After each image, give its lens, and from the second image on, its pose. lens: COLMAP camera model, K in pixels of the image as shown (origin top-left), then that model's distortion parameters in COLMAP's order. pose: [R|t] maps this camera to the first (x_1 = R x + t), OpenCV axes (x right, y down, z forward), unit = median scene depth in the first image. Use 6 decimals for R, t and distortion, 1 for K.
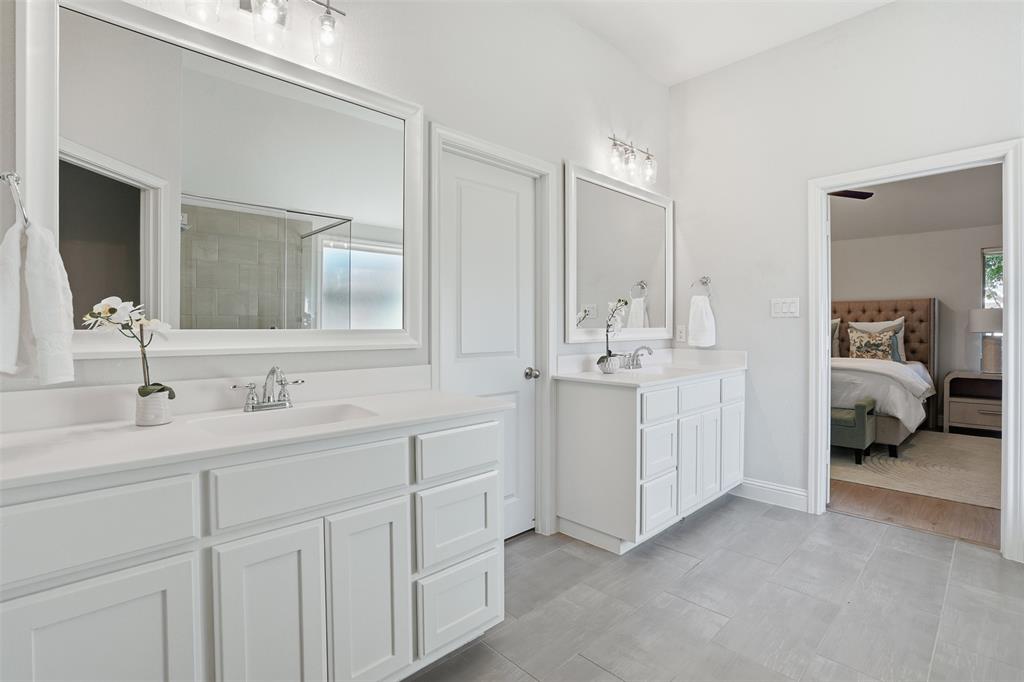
lens RADIAL K [[481.2, 0, 512.0], [0, 481.2, 336.5], [0, 0, 1]] dist [-0.063252, 0.026272]
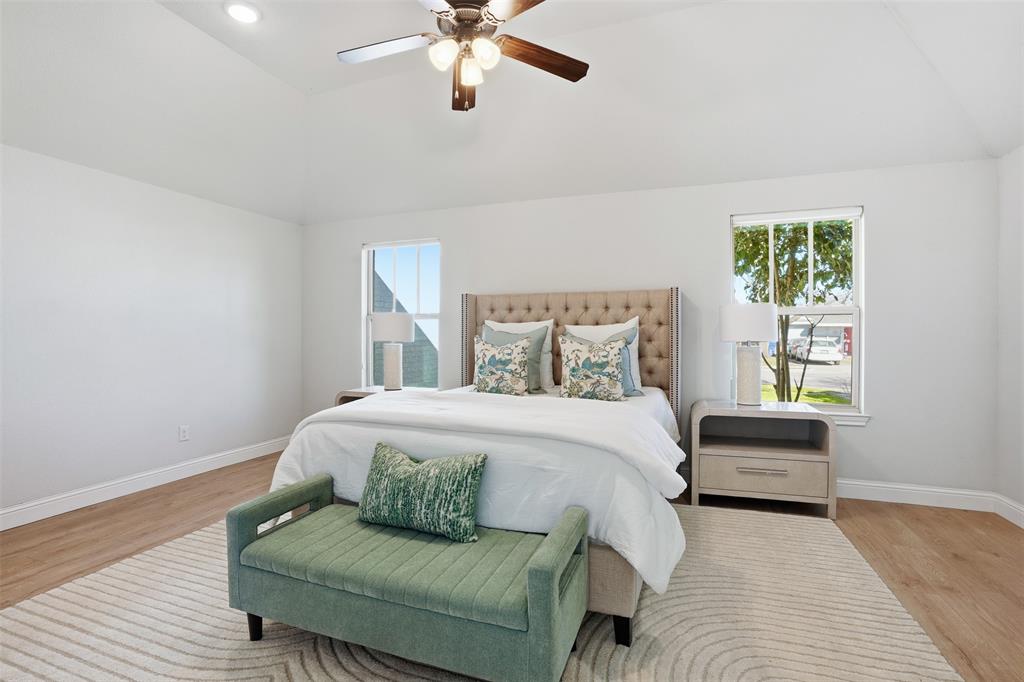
lens RADIAL K [[481.2, 0, 512.0], [0, 481.2, 336.5], [0, 0, 1]] dist [-0.063252, 0.026272]
pose [[0.899980, -0.001919, 0.435927, 0.410719], [0.006827, 0.999930, -0.009693, -0.010888], [-0.435877, 0.011700, 0.899930, 0.498201]]
